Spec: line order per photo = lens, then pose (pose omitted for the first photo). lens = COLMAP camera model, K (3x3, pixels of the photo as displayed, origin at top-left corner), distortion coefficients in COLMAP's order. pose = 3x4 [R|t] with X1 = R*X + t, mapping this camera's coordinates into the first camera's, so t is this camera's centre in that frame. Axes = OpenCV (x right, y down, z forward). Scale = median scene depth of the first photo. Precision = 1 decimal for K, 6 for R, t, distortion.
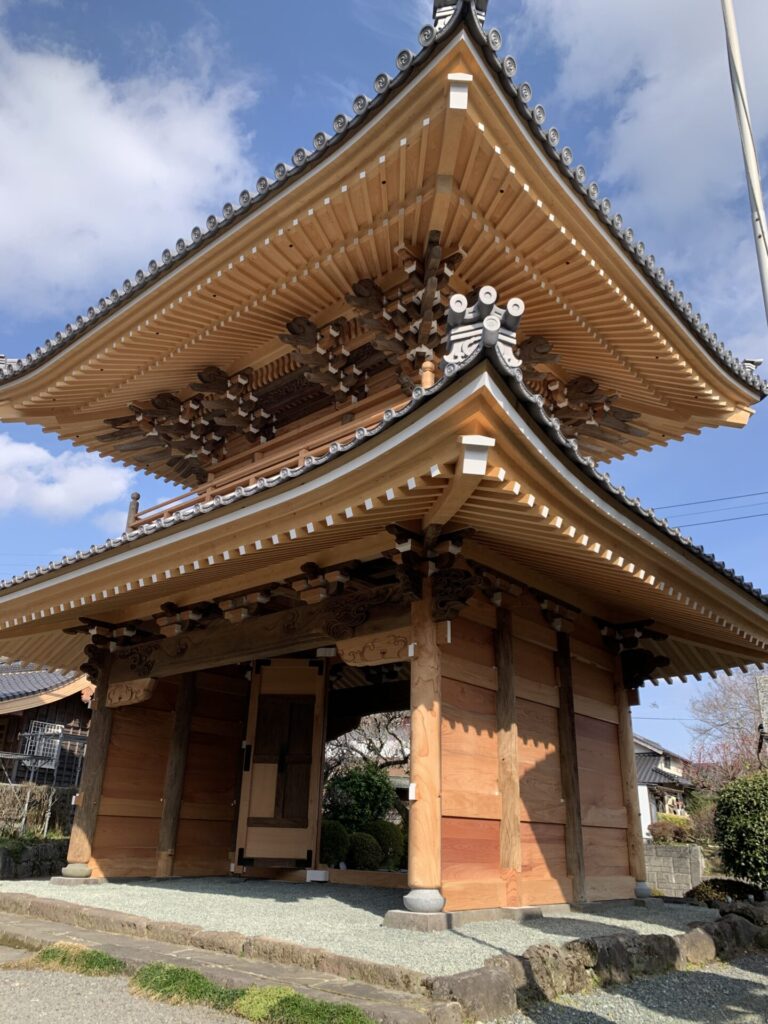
lens RADIAL K [[780.2, 0, 388.3], [0, 780.2, 516.3], [0, 0, 1]] dist [0.024498, -0.003384]
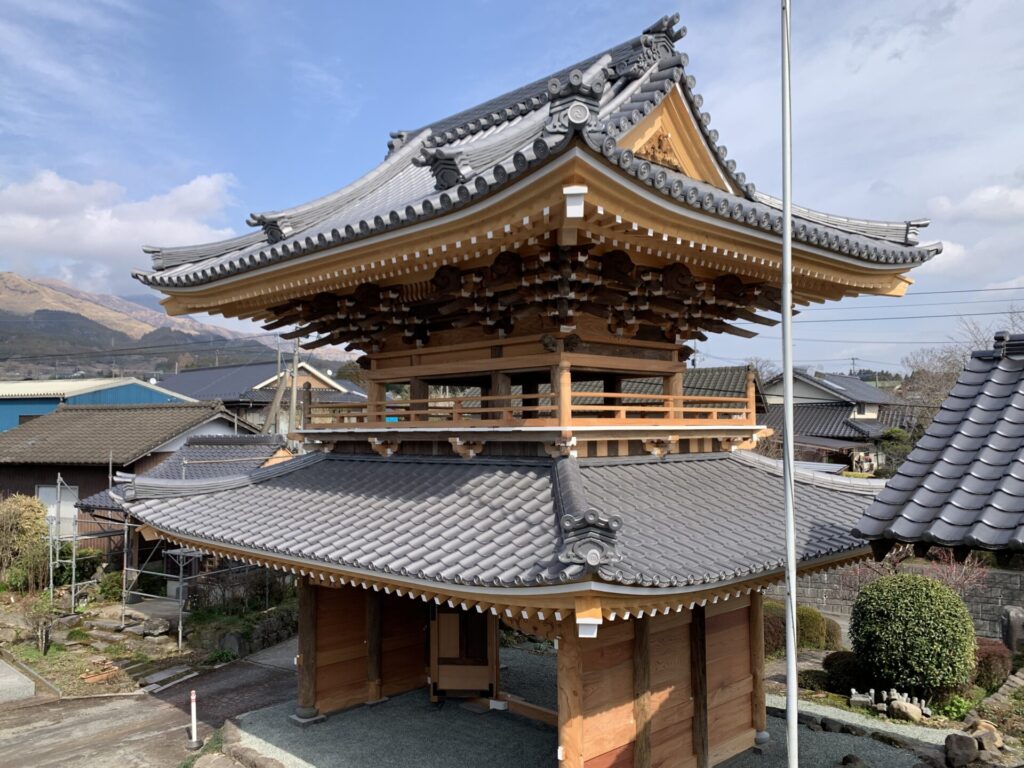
lens RADIAL K [[851.8, 0, 512.0], [0, 851.8, 384.0], [0, 0, 1]] dist [0.087828, -0.154433]
pose [[0.995935, -0.038902, -0.081237, 0.055884], [0.063854, 0.941051, 0.332183, -0.431686], [0.063526, -0.336020, 0.939710, -0.084470]]
